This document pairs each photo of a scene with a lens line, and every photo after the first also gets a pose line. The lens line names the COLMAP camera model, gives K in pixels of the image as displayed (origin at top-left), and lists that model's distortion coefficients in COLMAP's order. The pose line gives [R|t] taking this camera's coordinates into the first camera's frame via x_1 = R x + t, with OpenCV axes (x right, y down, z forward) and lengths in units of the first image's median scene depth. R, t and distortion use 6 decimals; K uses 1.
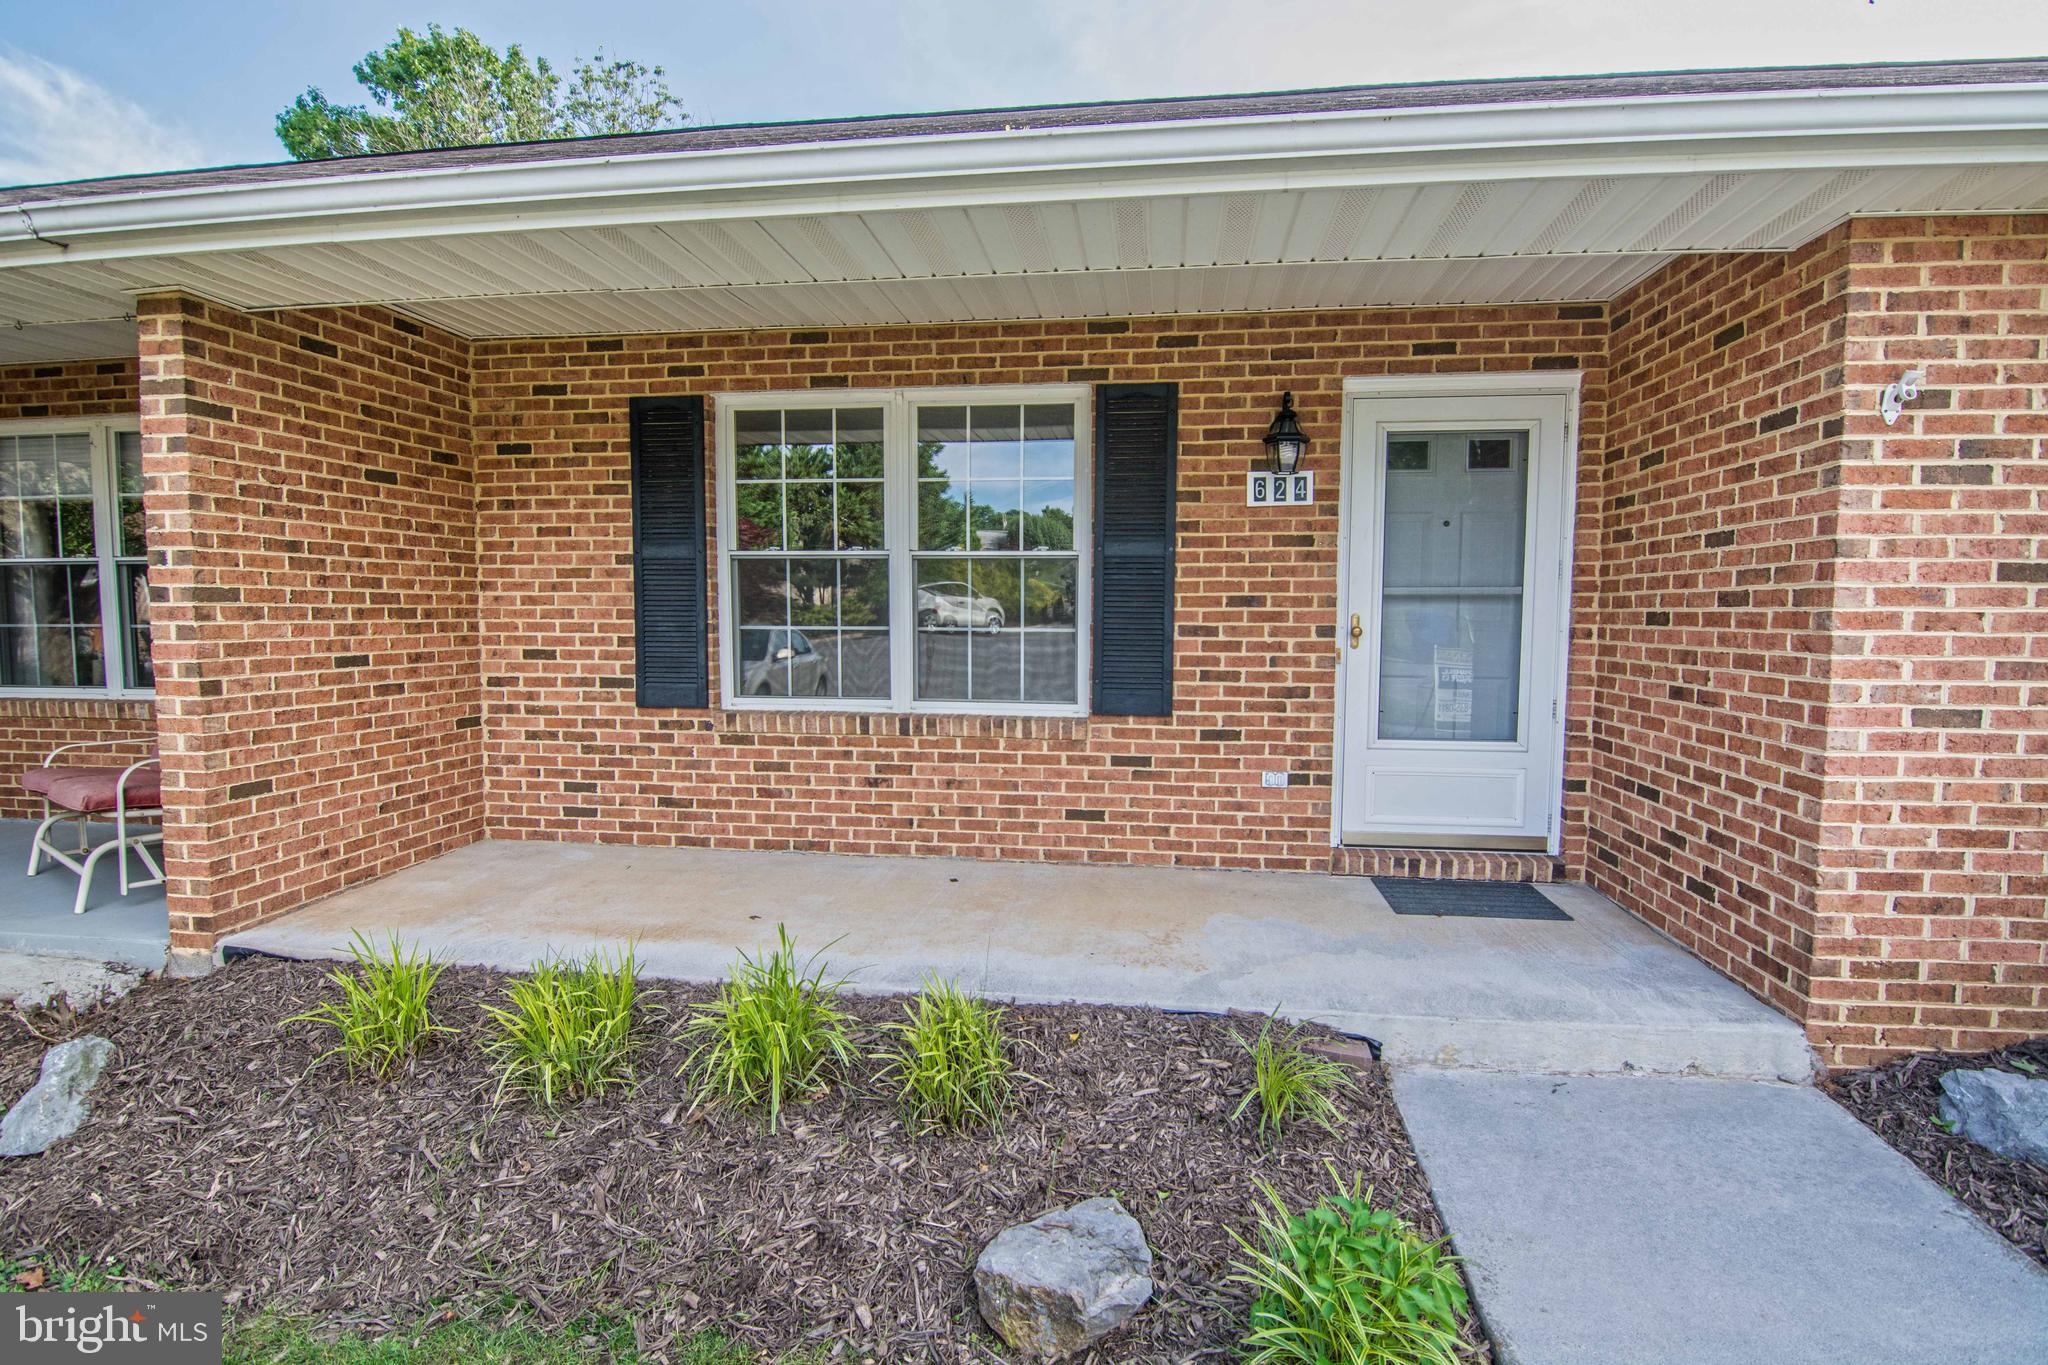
lens RADIAL K [[995.4, 0, 1021.7], [0, 995.4, 677.9], [0, 0, 1]] dist [-0.003417, -0.012600]
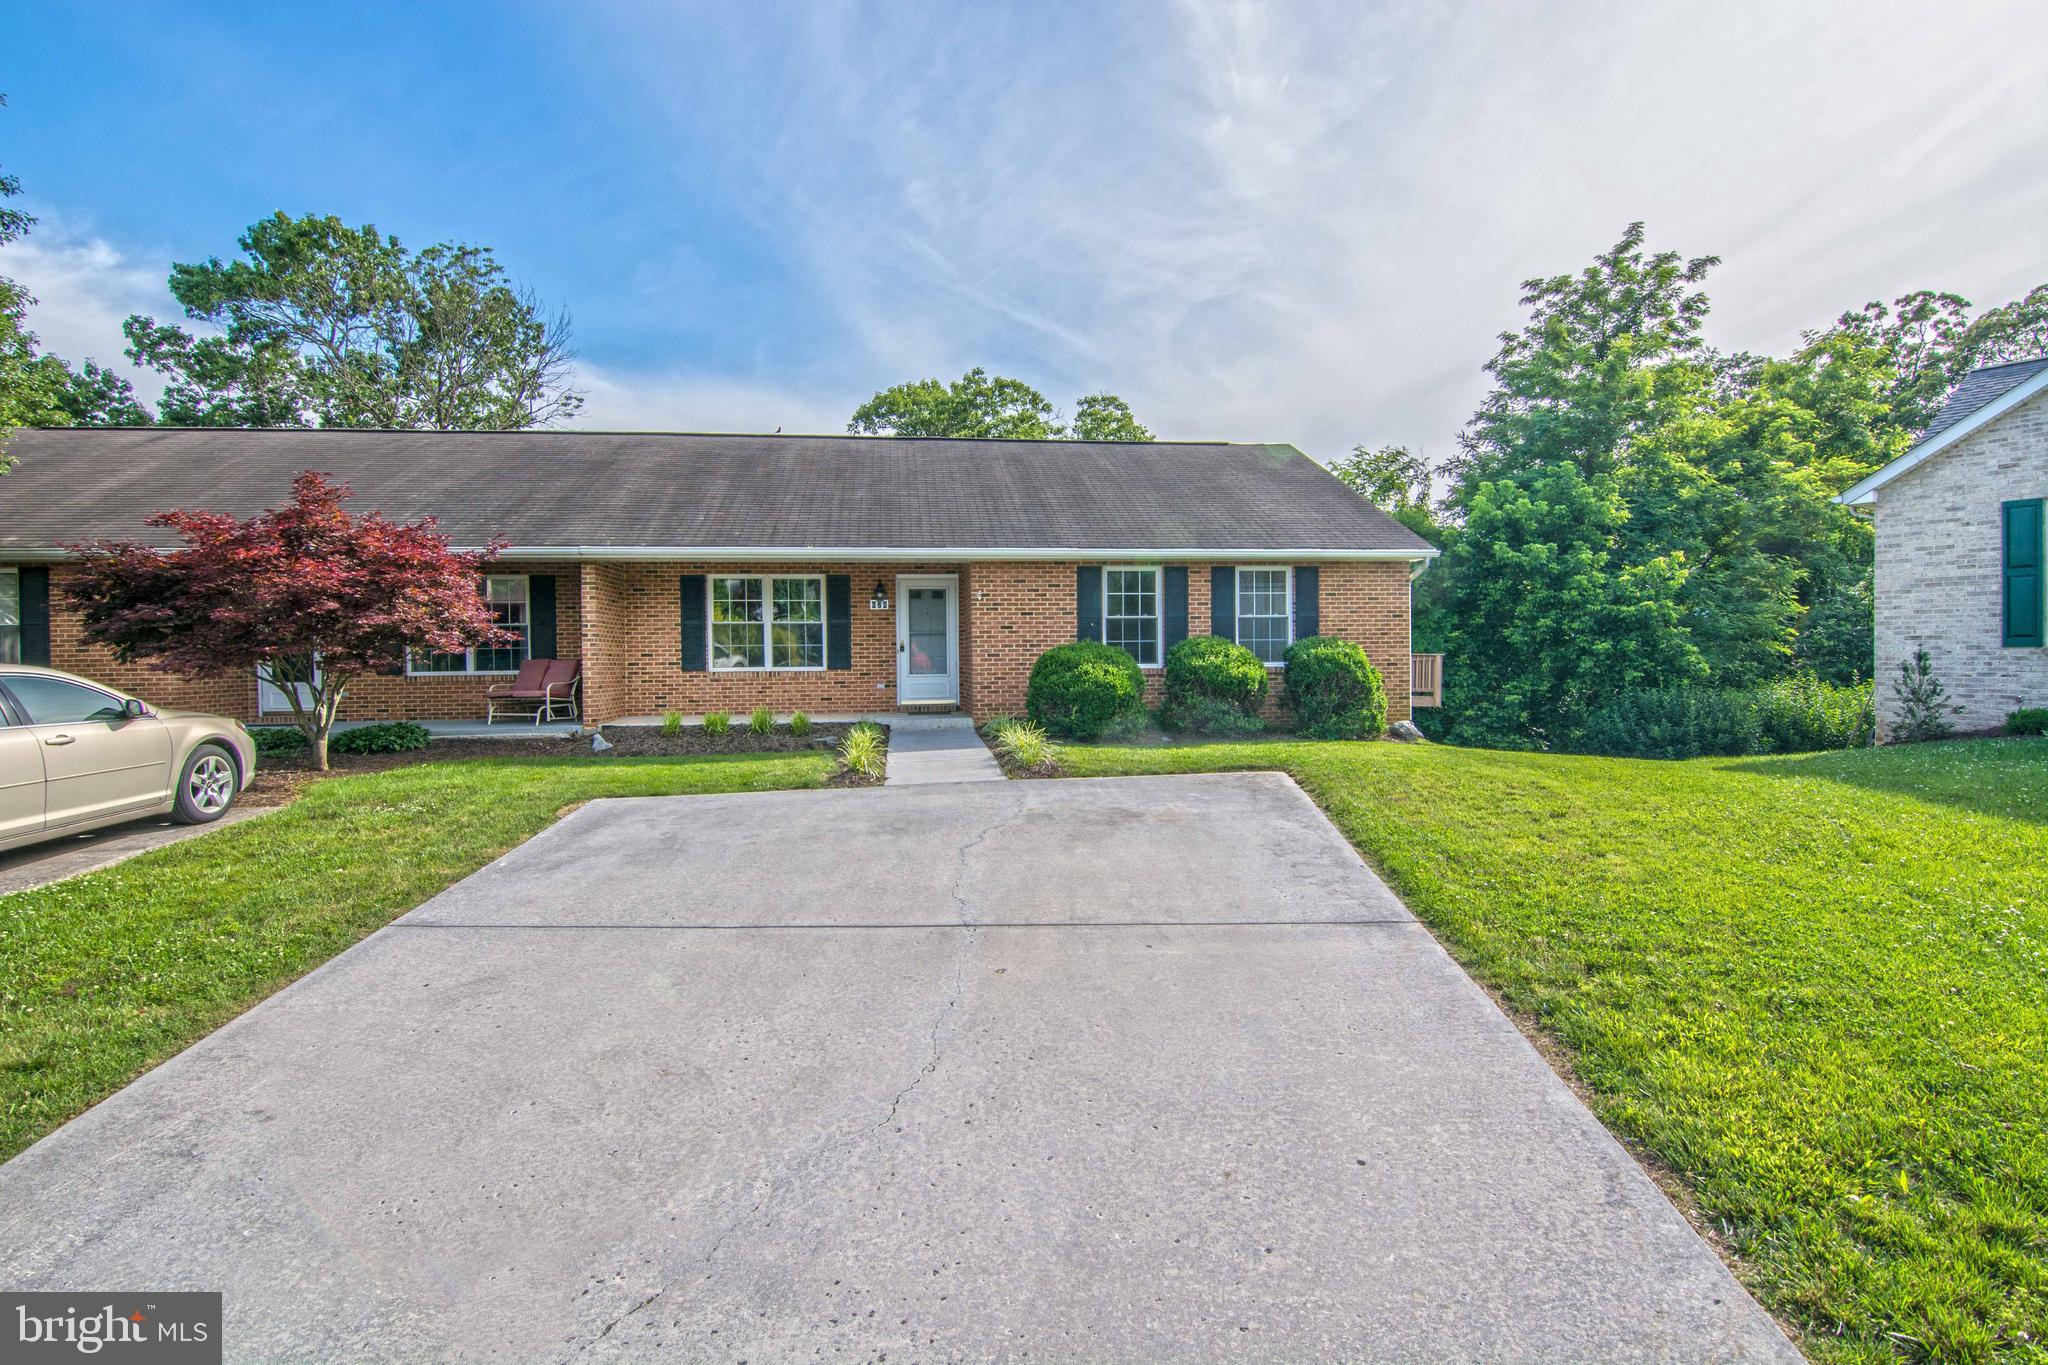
lens RADIAL K [[996.1, 0, 1021.6], [0, 996.1, 666.4], [0, 0, 1]] dist [-0.000451, -0.012391]
pose [[0.965538, -0.016793, 0.259720, -0.183494], [0.032423, 0.997904, -0.056012, 0.251599], [-0.258235, 0.062502, 0.964058, -2.592610]]
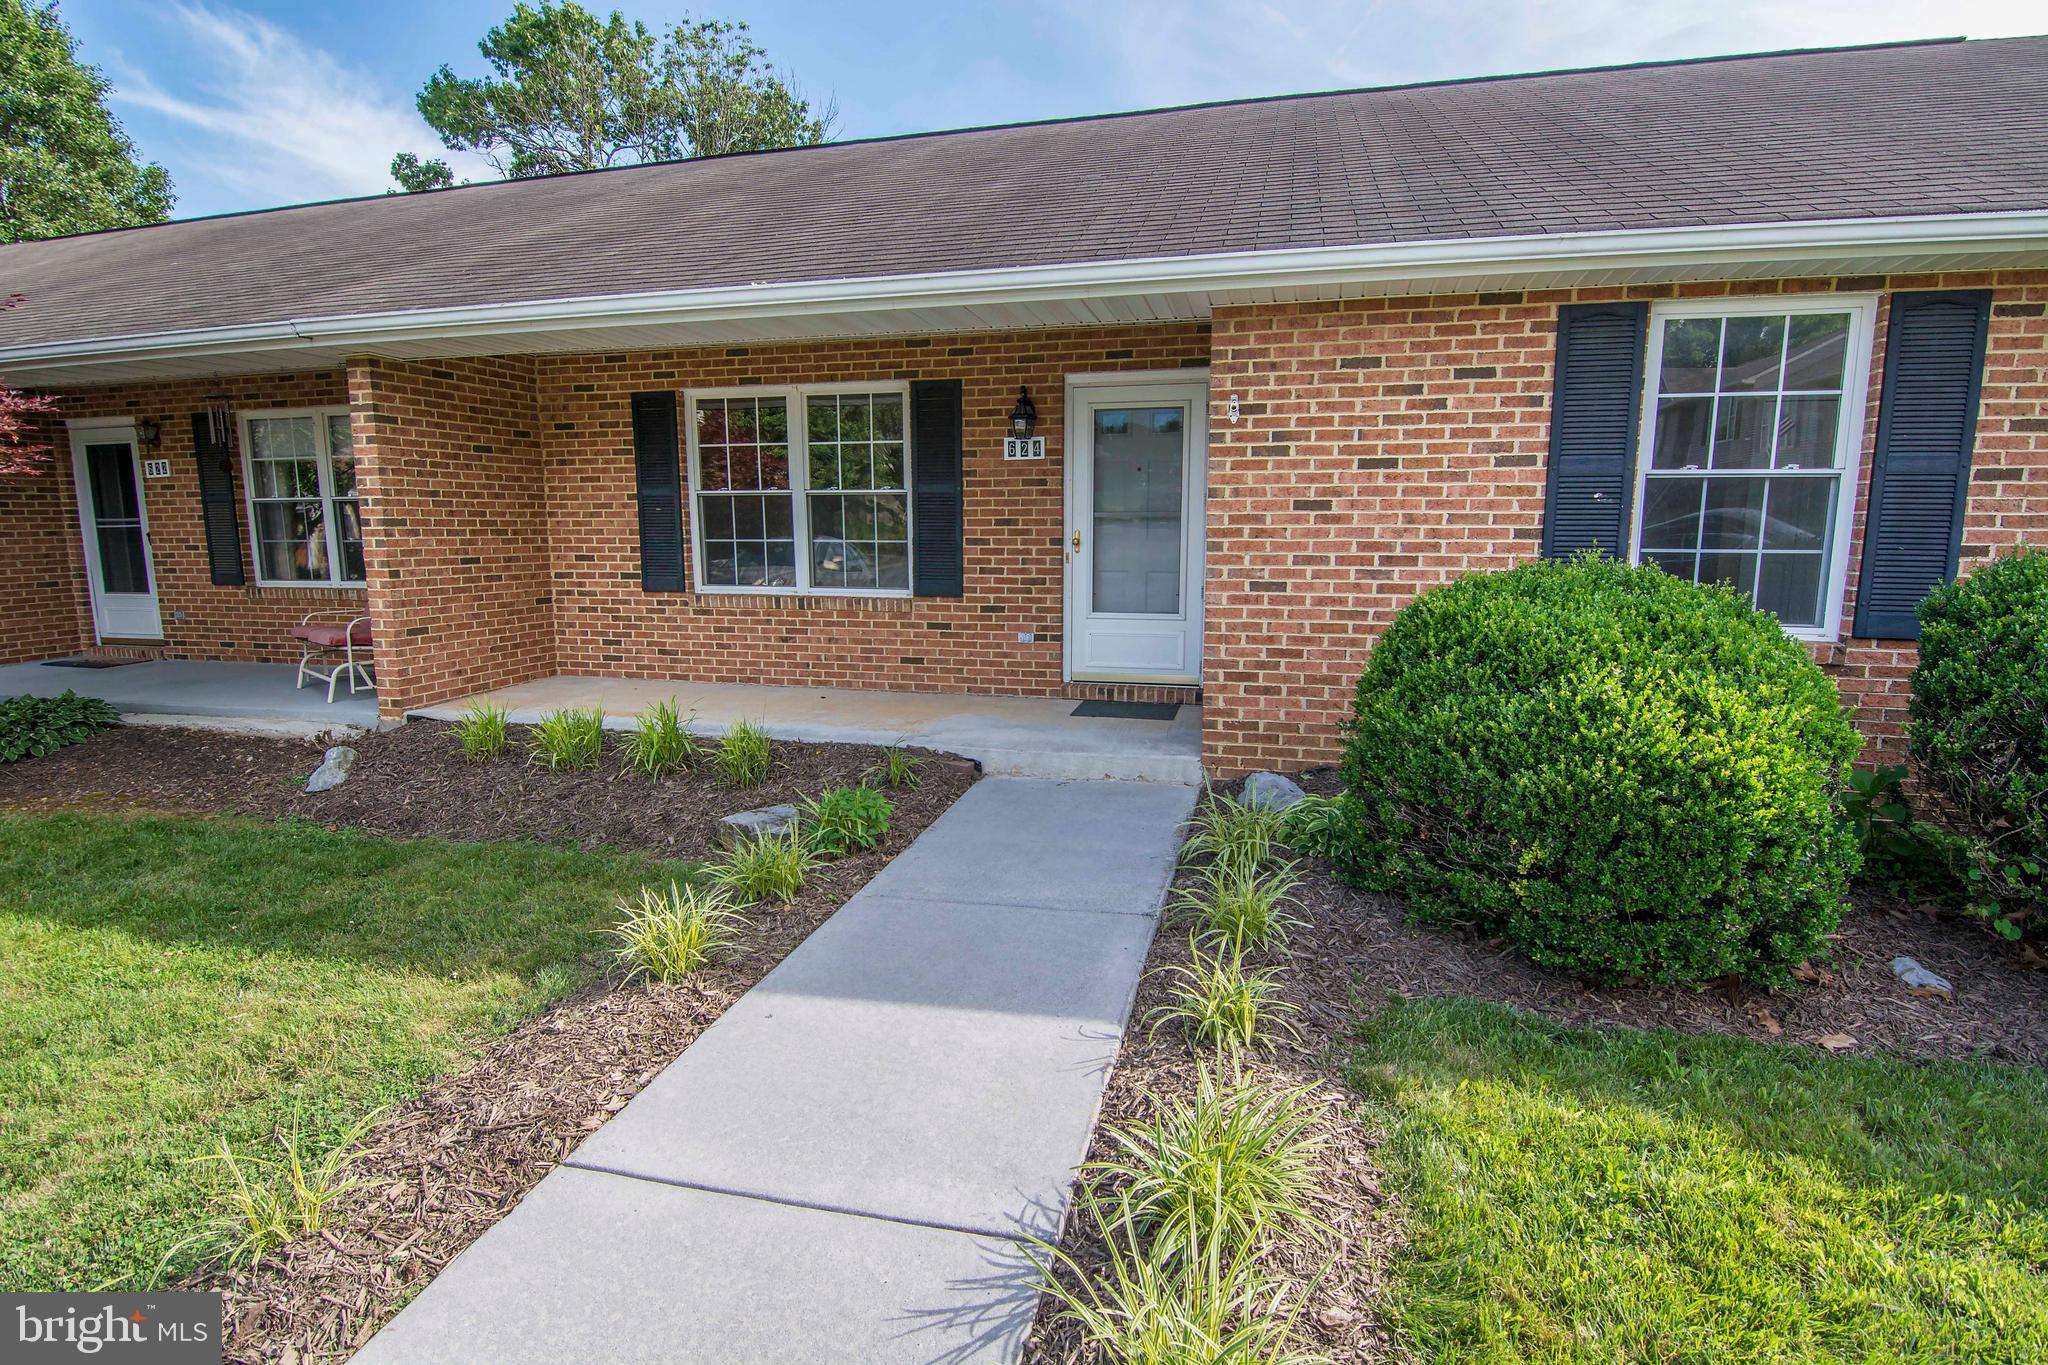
lens RADIAL K [[995.4, 0, 1021.7], [0, 995.4, 677.9], [0, 0, 1]] dist [-0.003417, -0.012600]
pose [[0.992808, 0.013496, -0.118955, 0.443338], [-0.003586, 0.996532, 0.083137, 0.036273], [0.119664, -0.082112, 0.989413, -0.556485]]
